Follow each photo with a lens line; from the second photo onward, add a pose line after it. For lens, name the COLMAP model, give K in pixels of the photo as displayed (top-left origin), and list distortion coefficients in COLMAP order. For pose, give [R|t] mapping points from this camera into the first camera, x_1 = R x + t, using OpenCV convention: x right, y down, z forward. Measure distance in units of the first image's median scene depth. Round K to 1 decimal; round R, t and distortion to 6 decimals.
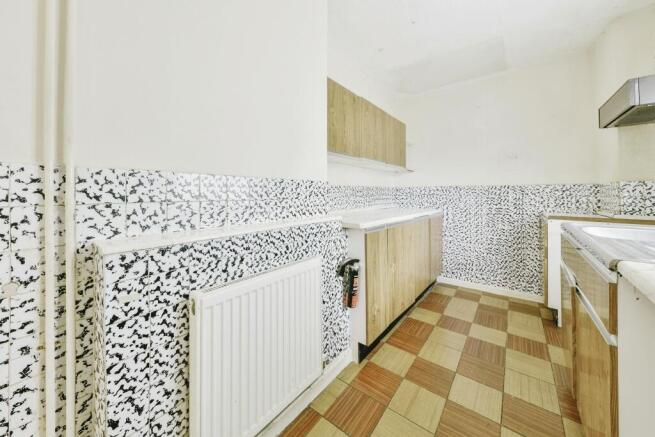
lens RADIAL K [[233.9, 0, 332.5], [0, 233.9, 189.3], [0, 0, 1]] dist [0.001714, 0.000033]
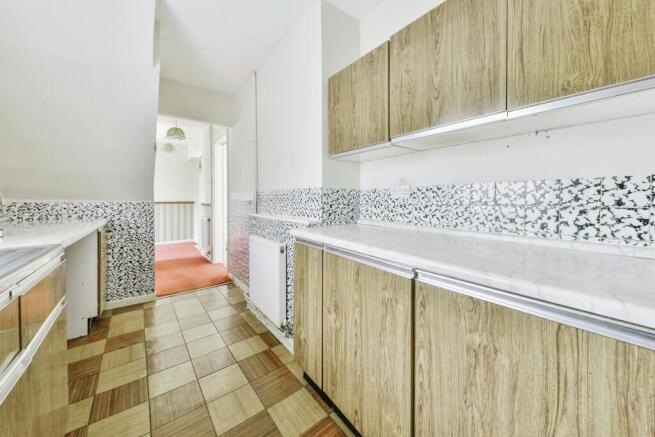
lens RADIAL K [[233.9, 0, 330.1], [0, 233.9, 203.0], [0, 0, 1]] dist [0.001714, 0.000033]
pose [[-0.217387, 0.010996, -0.976024, 1.051094], [0.011621, 0.999895, 0.008677, 0.028741], [0.976016, -0.009456, -0.217492, 1.370379]]
